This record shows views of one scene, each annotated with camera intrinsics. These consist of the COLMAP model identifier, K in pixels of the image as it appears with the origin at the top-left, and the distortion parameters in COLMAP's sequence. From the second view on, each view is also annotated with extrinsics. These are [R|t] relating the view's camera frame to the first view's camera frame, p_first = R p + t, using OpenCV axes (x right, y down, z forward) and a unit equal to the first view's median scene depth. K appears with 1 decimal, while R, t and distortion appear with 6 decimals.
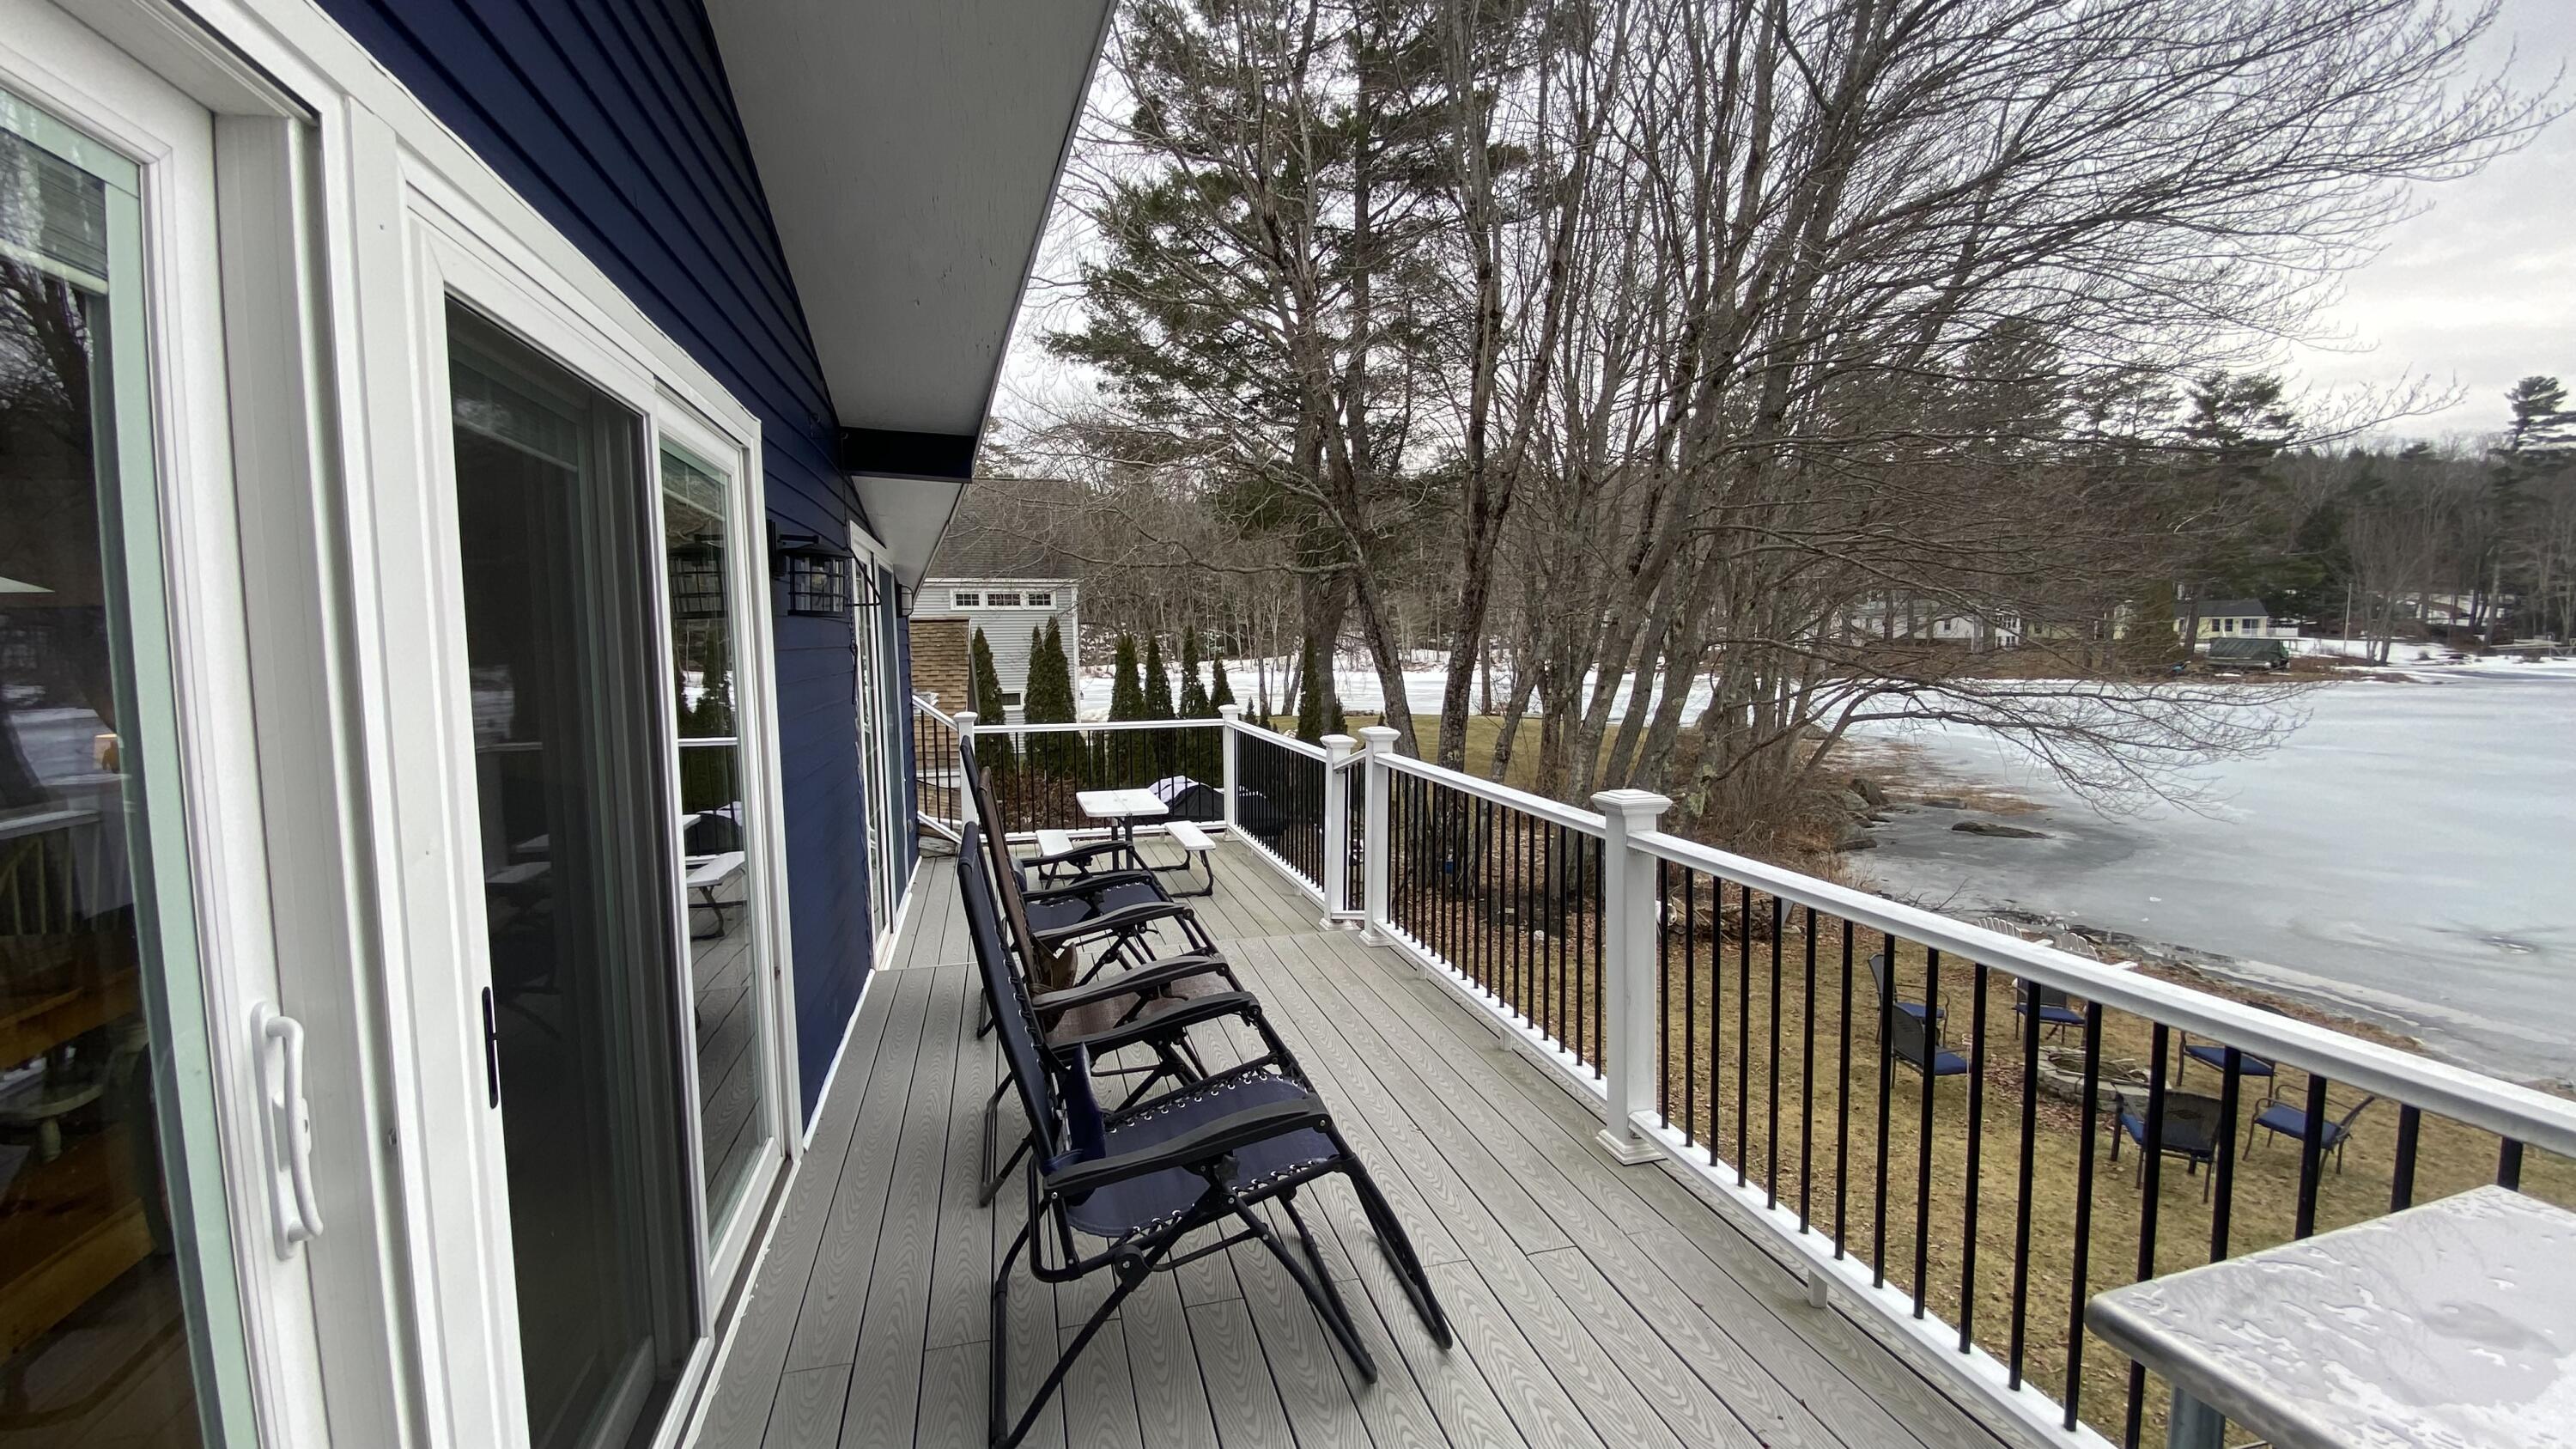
lens RADIAL K [[1040.0, 0, 1288.0], [0, 1040.0, 724.5], [0, 0, 1]] dist [0.028862, -0.024899]
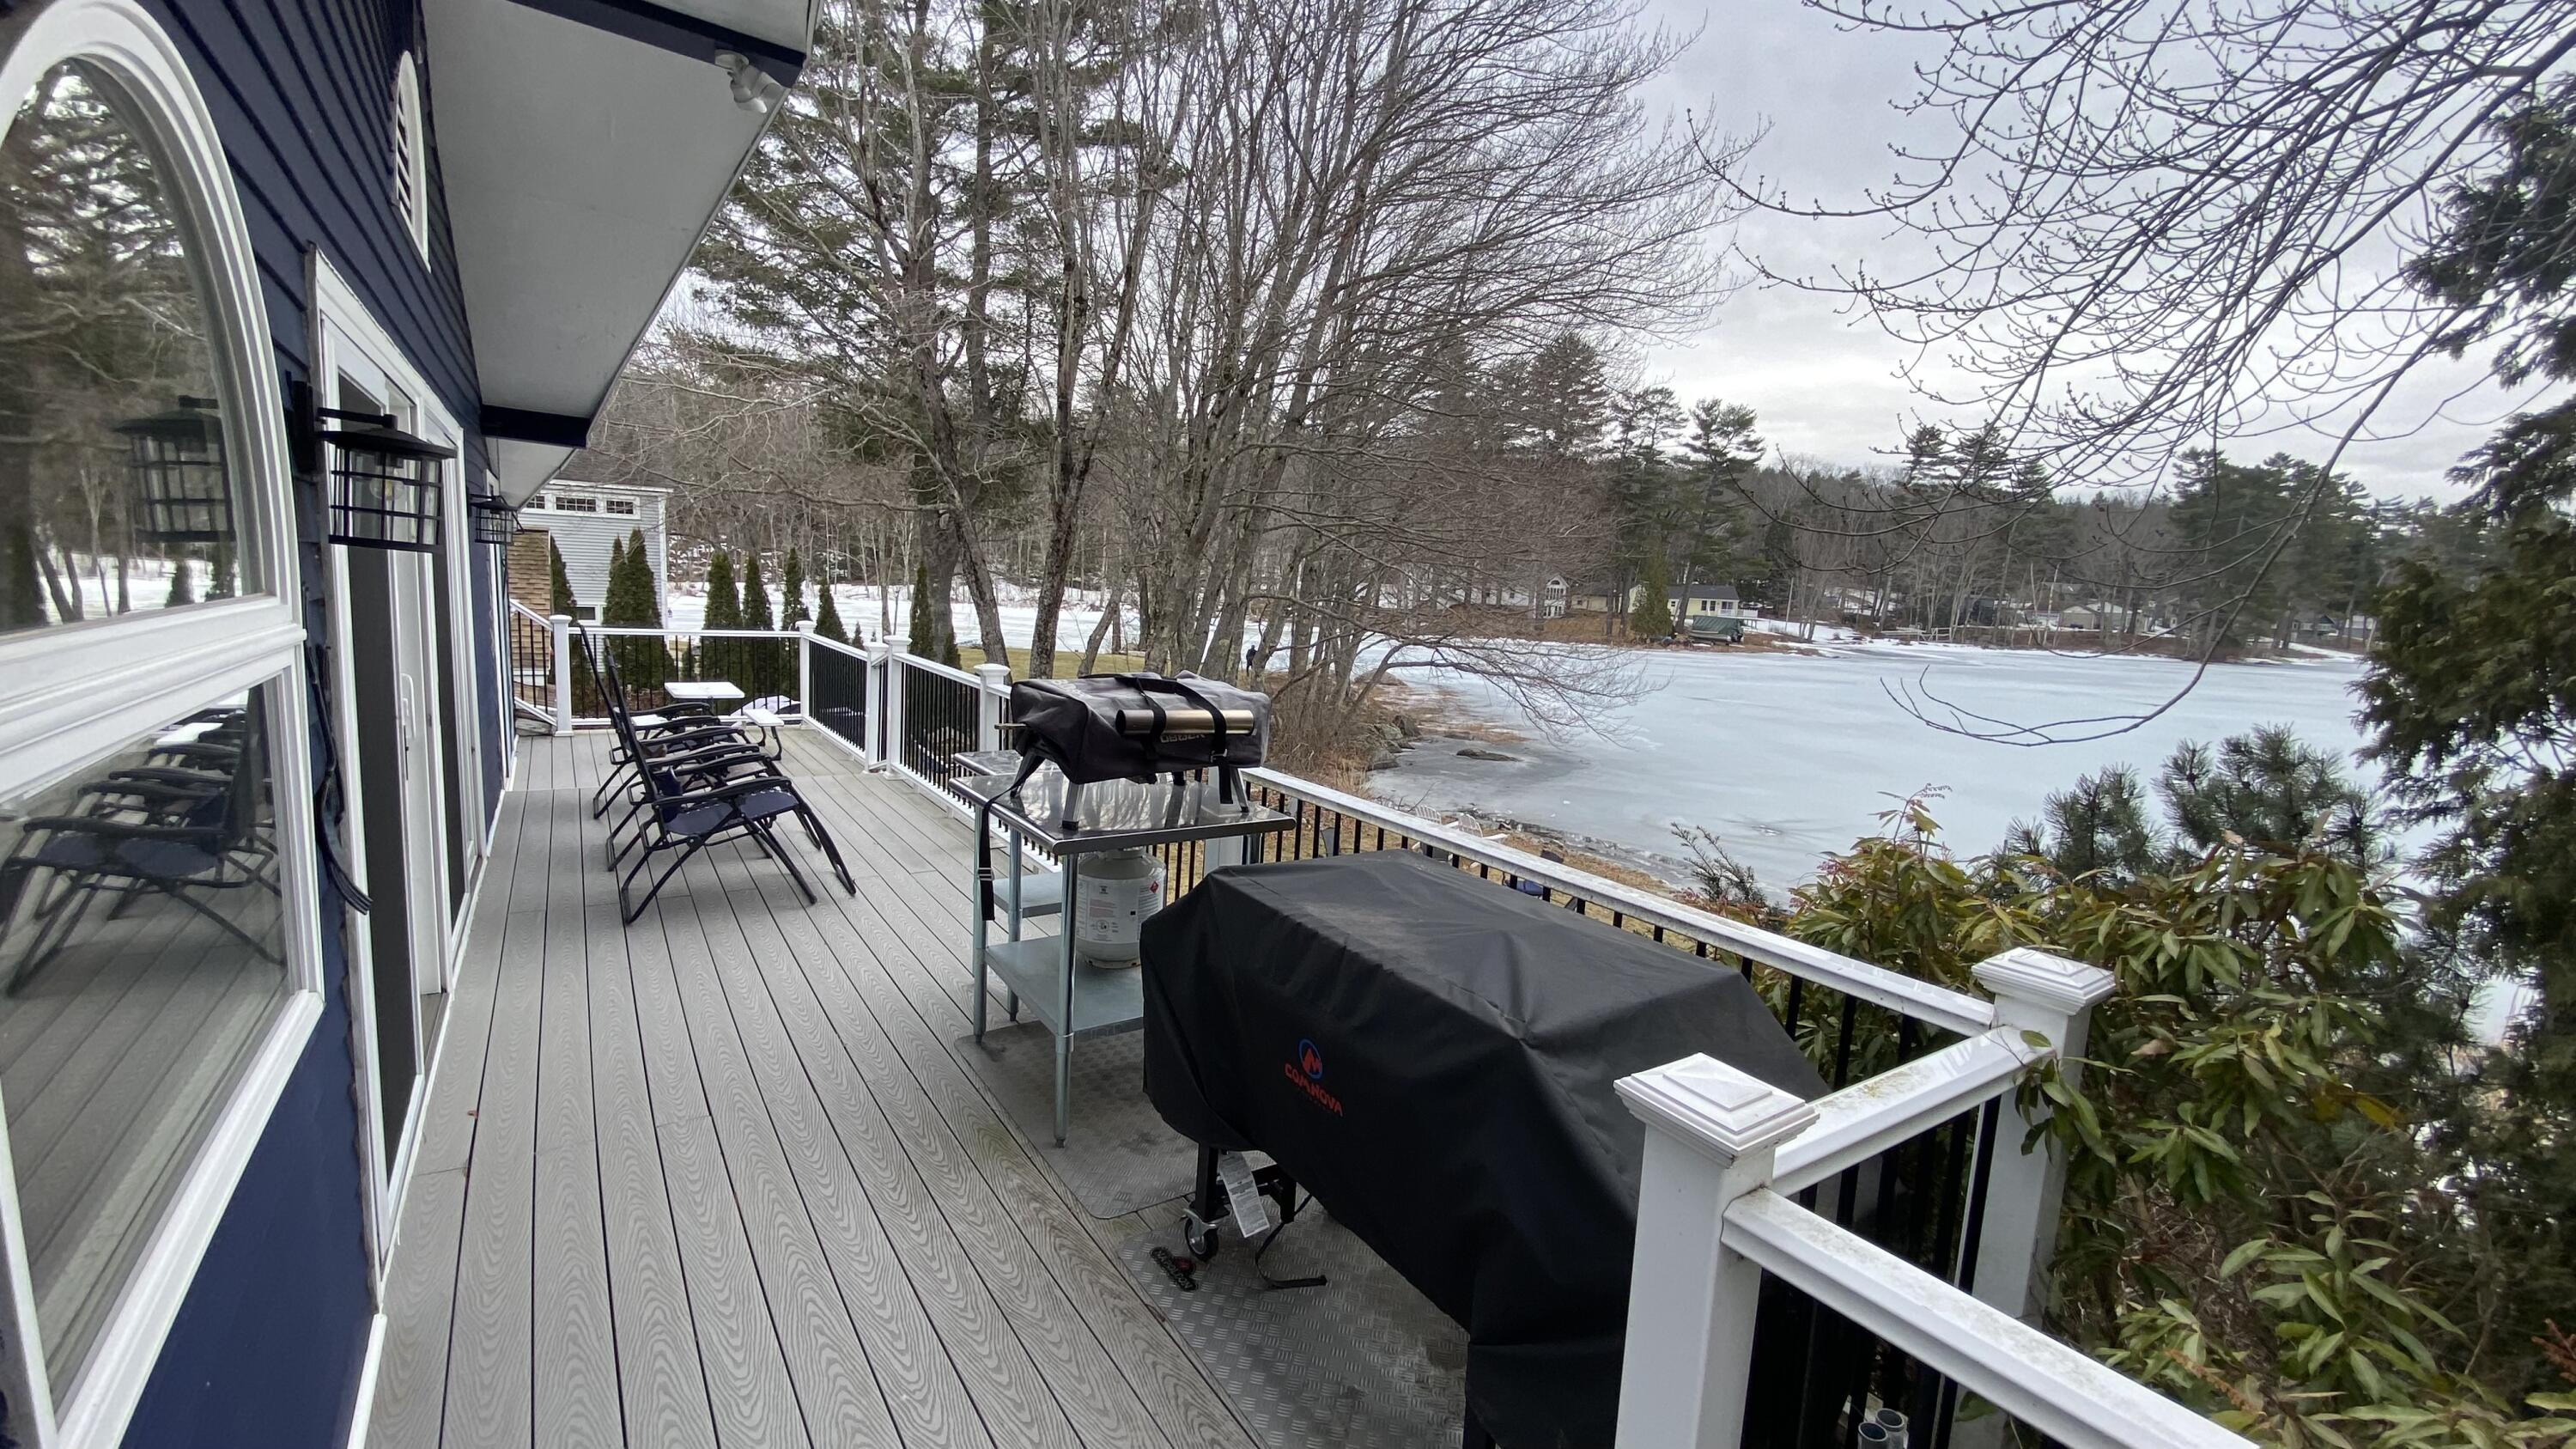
lens RADIAL K [[1046.8, 0, 1283.8], [0, 1046.8, 715.6], [0, 0, 1]] dist [0.026678, -0.025935]
pose [[0.944841, 0.019676, 0.326939, 0.020711], [-0.035390, 0.998483, 0.042183, 0.005750], [-0.325613, -0.051426, 0.944104, -0.106749]]
